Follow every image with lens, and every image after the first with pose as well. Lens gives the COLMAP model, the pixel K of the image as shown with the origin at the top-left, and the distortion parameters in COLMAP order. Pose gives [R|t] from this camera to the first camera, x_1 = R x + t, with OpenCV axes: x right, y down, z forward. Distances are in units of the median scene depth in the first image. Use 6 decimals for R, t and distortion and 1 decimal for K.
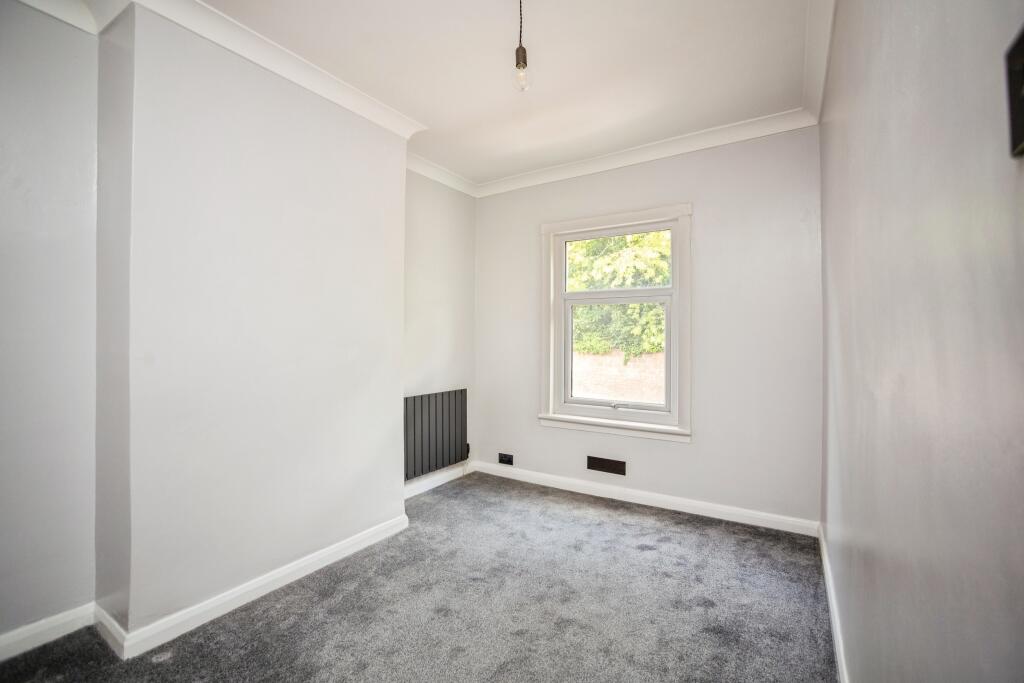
lens RADIAL K [[440.1, 0, 507.0], [0, 440.1, 335.5], [0, 0, 1]] dist [-0.049422, 0.015219]
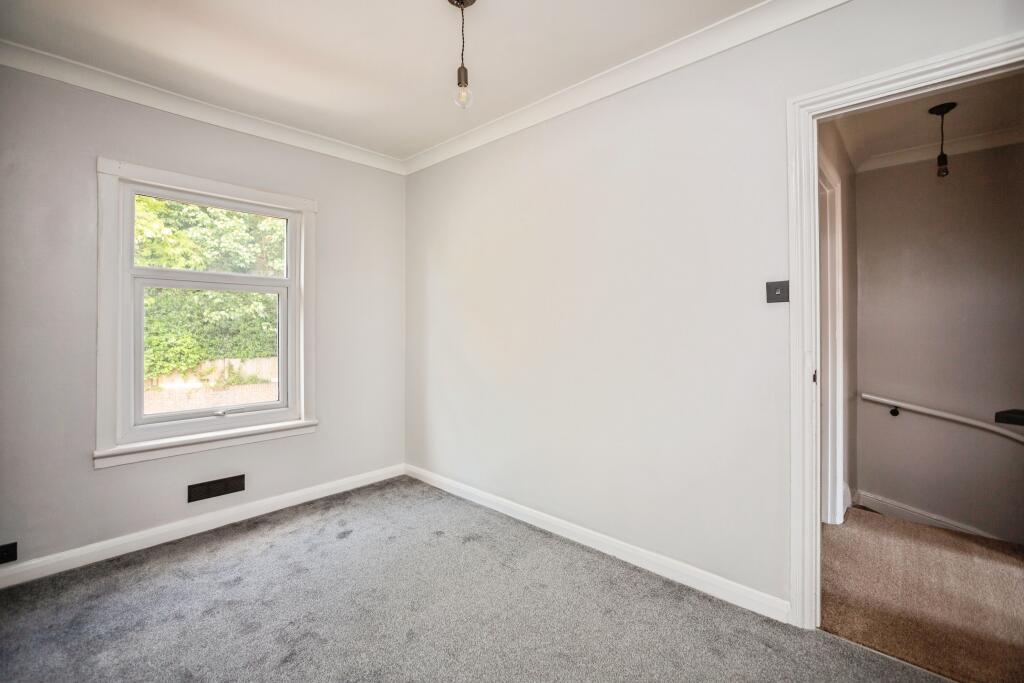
lens RADIAL K [[440.1, 0, 507.0], [0, 440.1, 335.5], [0, 0, 1]] dist [-0.049422, 0.015219]
pose [[0.167392, -0.015175, 0.985774, -0.543099], [-0.006213, 0.999845, 0.016446, -0.004597], [-0.985871, -0.008878, 0.167272, 0.388700]]
